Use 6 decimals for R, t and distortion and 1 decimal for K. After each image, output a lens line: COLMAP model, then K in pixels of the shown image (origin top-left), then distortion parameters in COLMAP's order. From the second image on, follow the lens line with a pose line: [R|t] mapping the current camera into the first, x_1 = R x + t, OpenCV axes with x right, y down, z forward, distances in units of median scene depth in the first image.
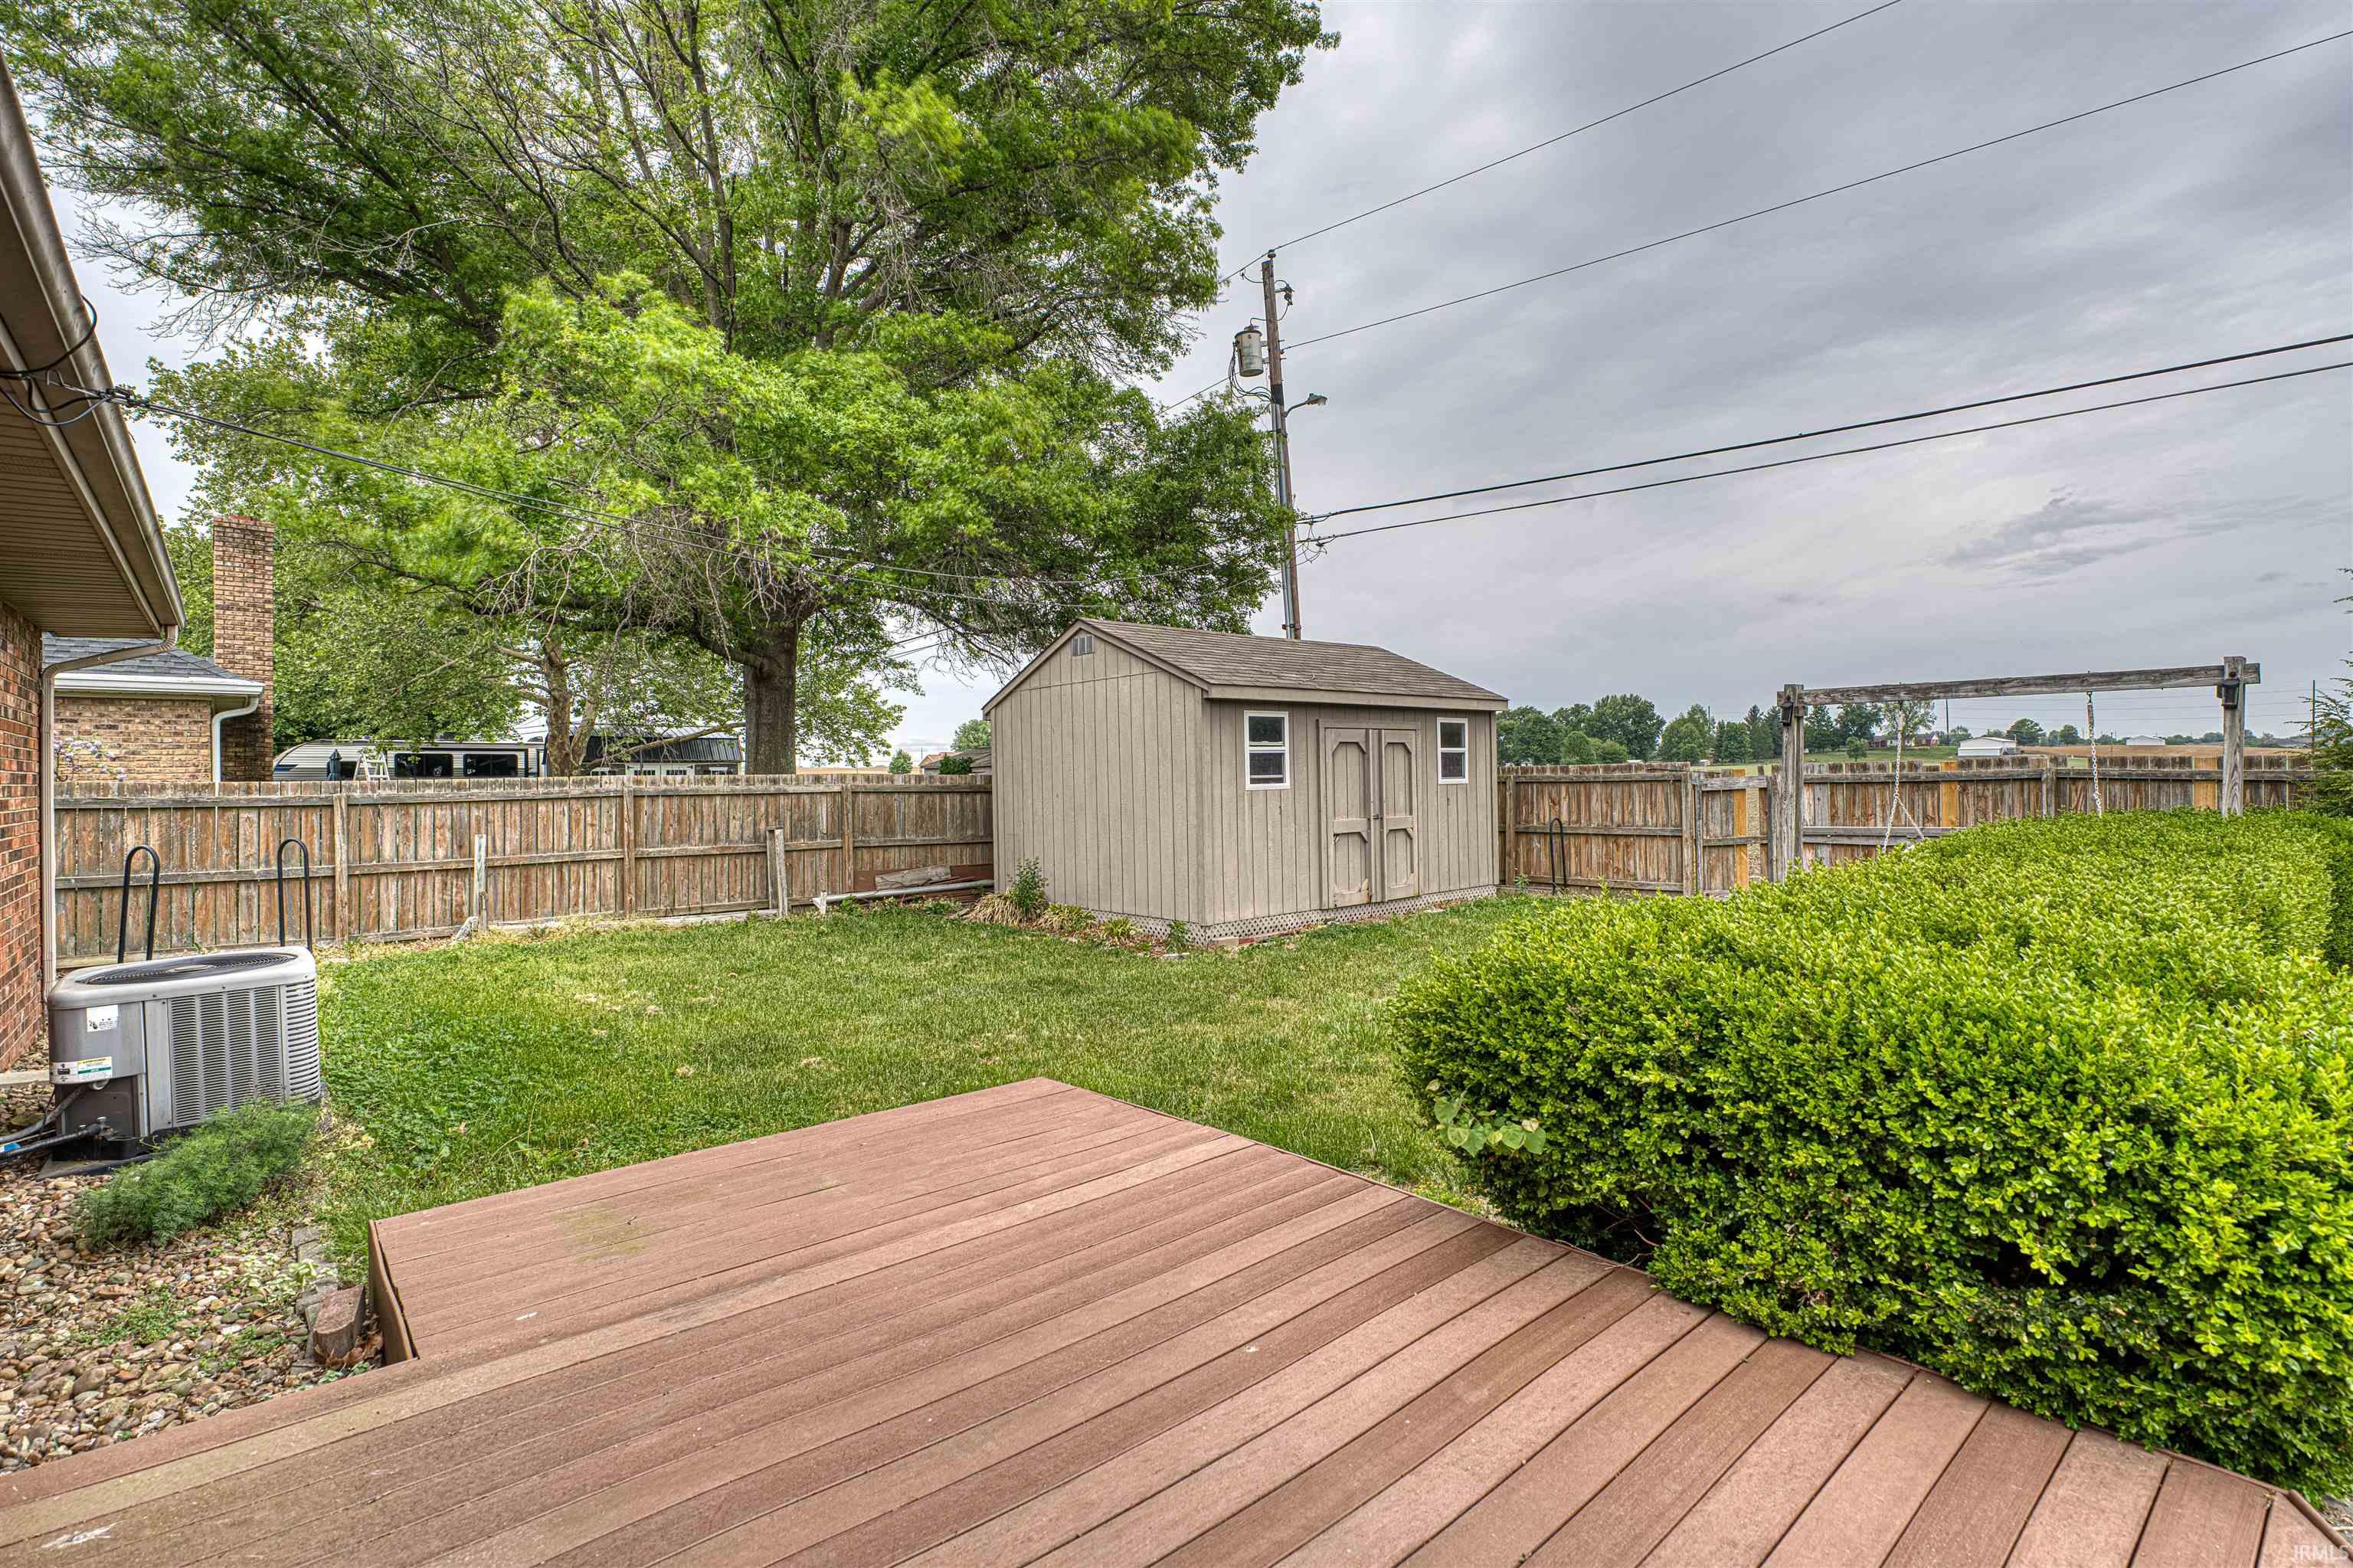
lens RADIAL K [[1088.1, 0, 1179.5], [0, 1088.1, 782.6], [0, 0, 1]] dist [-0.009529, 0.003652]
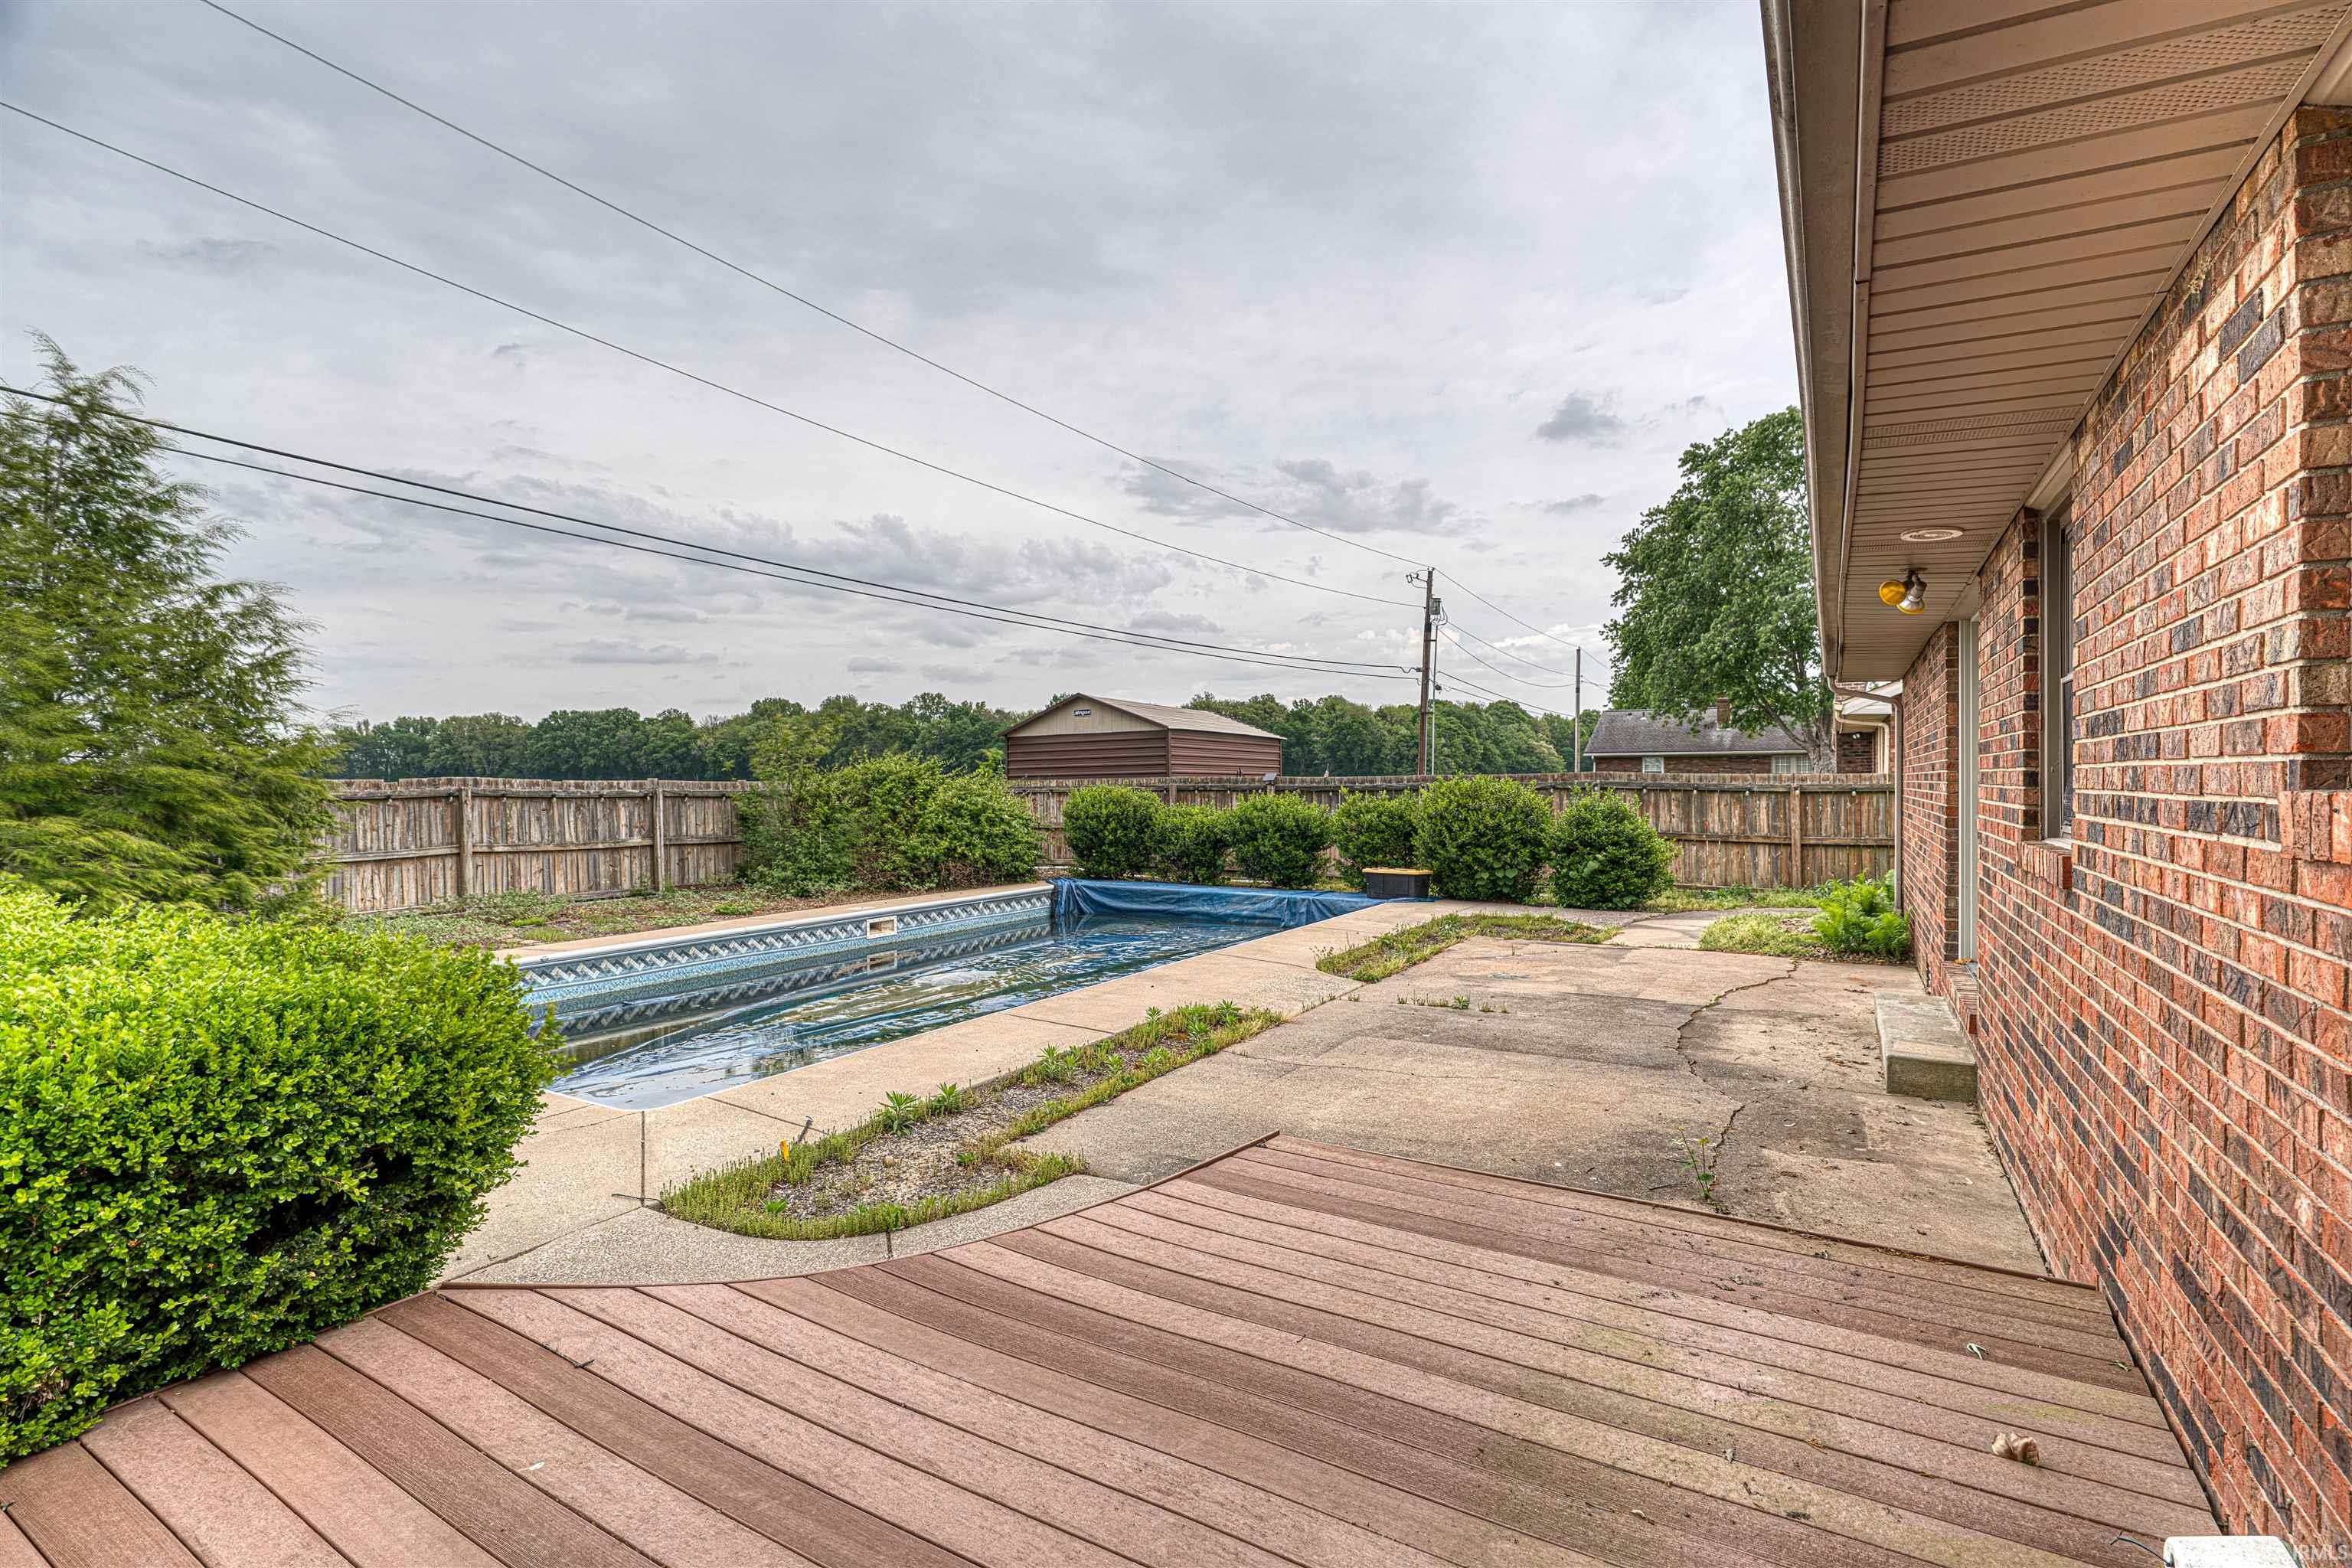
lens RADIAL K [[1087.6, 0, 1181.5], [0, 1087.6, 782.2], [0, 0, 1]] dist [-0.009529, 0.003652]
pose [[-0.313054, 0.015505, 0.949609, -0.619996], [0.015201, 0.999820, -0.011314, 0.008709], [-0.949614, 0.010894, -0.313233, 0.459051]]
